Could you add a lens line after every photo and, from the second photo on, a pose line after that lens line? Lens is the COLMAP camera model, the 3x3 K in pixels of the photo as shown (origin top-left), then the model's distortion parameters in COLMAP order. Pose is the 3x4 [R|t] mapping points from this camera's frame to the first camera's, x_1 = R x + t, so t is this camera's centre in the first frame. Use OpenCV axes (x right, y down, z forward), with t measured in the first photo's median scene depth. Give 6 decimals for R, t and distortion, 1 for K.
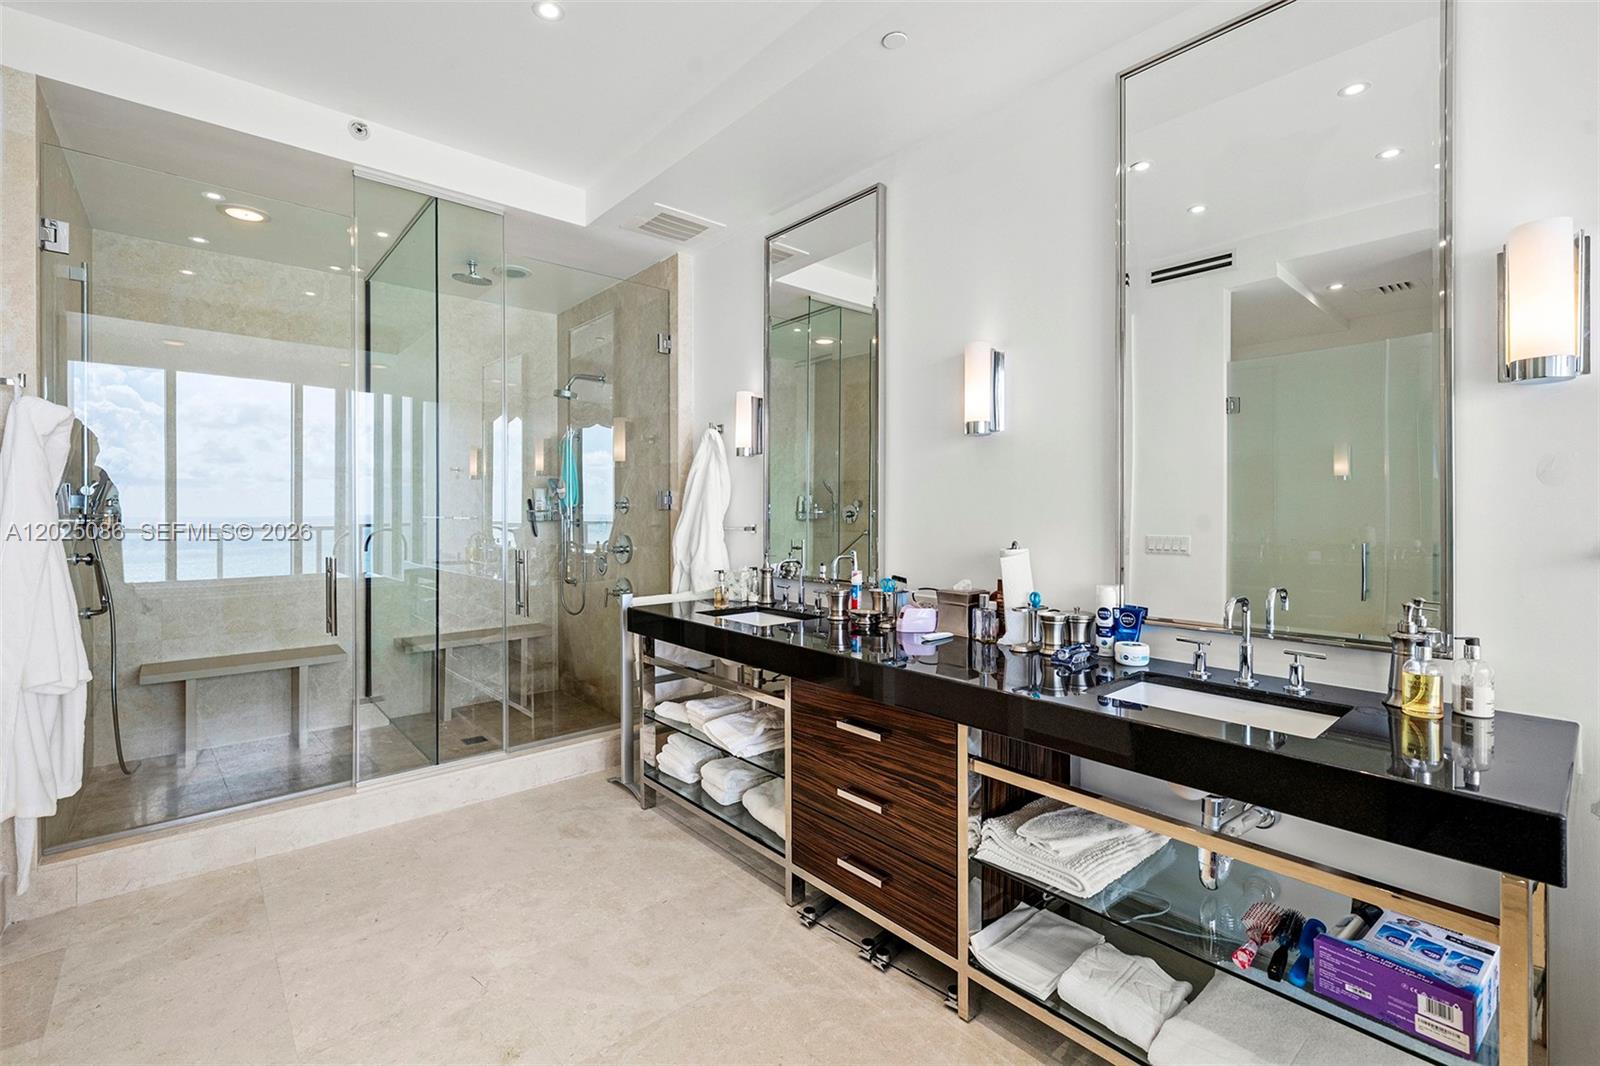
lens RADIAL K [[728.7, 0, 796.3], [0, 728.7, 509.9], [0, 0, 1]] dist [-0.002814, -0.000258]
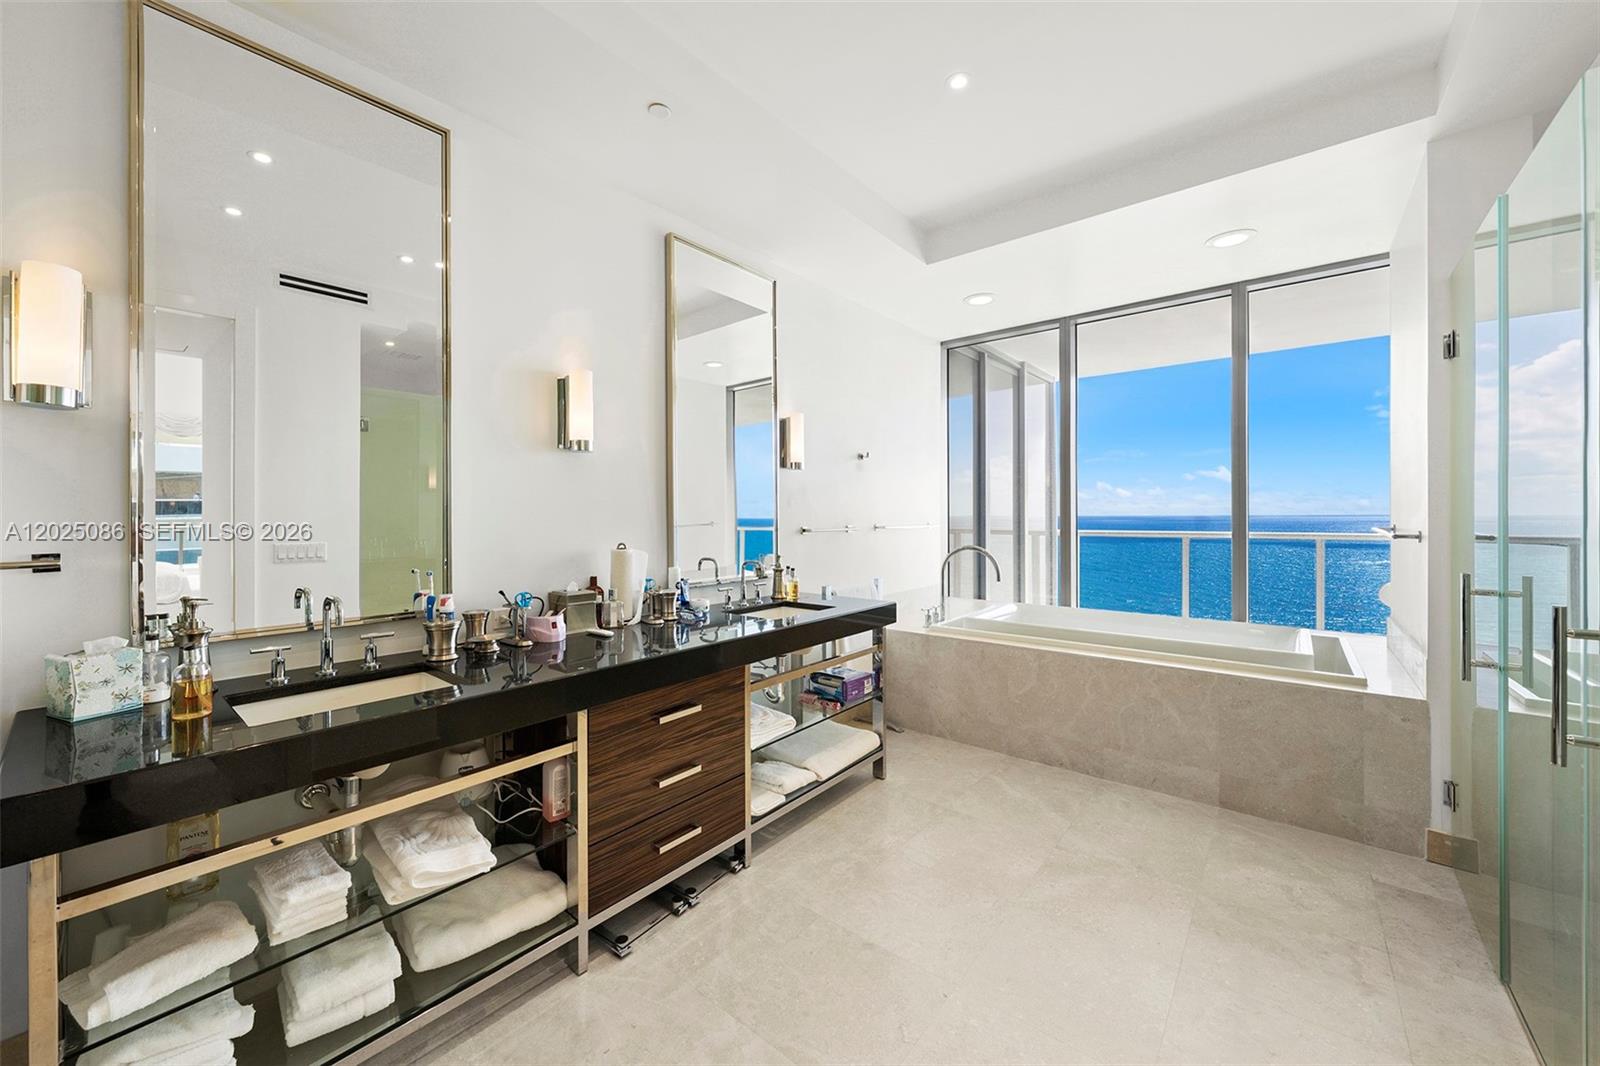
lens RADIAL K [[591.4, 0, 793.8], [0, 591.4, 511.4], [0, 0, 1]] dist [0.001578, 0.000100]
pose [[-0.150996, -0.000137, 0.988534, -0.762233], [0.007208, 0.999973, 0.001240, -0.011629], [-0.988508, 0.007313, -0.150991, 0.862249]]
